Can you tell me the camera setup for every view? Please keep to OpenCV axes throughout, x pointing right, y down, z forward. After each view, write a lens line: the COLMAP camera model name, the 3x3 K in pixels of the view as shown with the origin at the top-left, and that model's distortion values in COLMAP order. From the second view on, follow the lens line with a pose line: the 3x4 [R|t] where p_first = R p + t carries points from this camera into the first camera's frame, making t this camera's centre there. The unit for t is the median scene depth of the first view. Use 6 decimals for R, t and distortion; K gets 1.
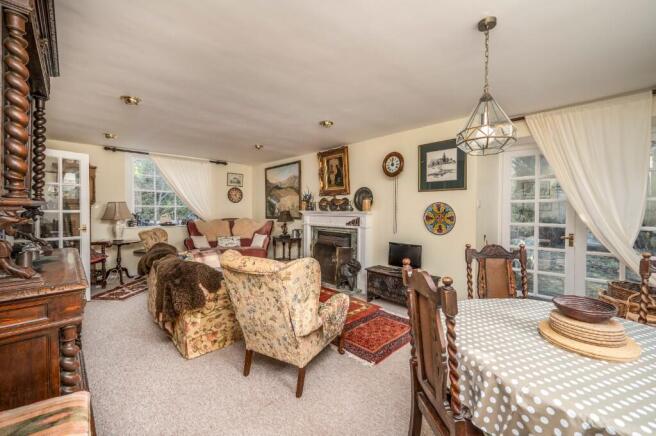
lens RADIAL K [[264.8, 0, 328.0], [0, 264.8, 218.0], [0, 0, 1]] dist [-0.001962, -0.000151]
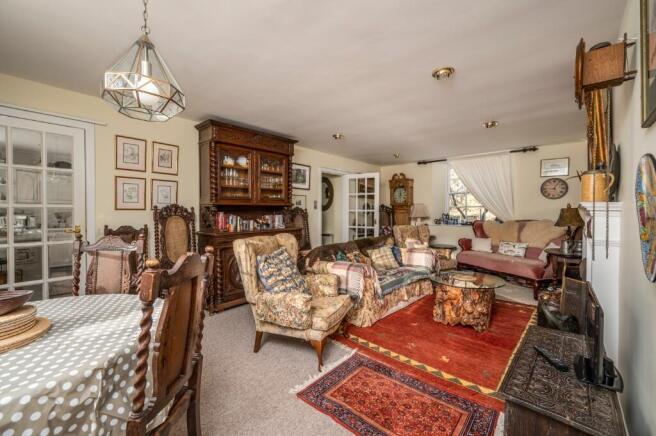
lens RADIAL K [[264.8, 0, 328.0], [0, 264.8, 218.0], [0, 0, 1]] dist [-0.001962, -0.000151]
pose [[0.080849, 0.016243, -0.996594, 0.369925], [-0.030687, 0.999434, 0.013800, 0.002863], [0.996254, 0.029467, 0.081302, 0.386313]]
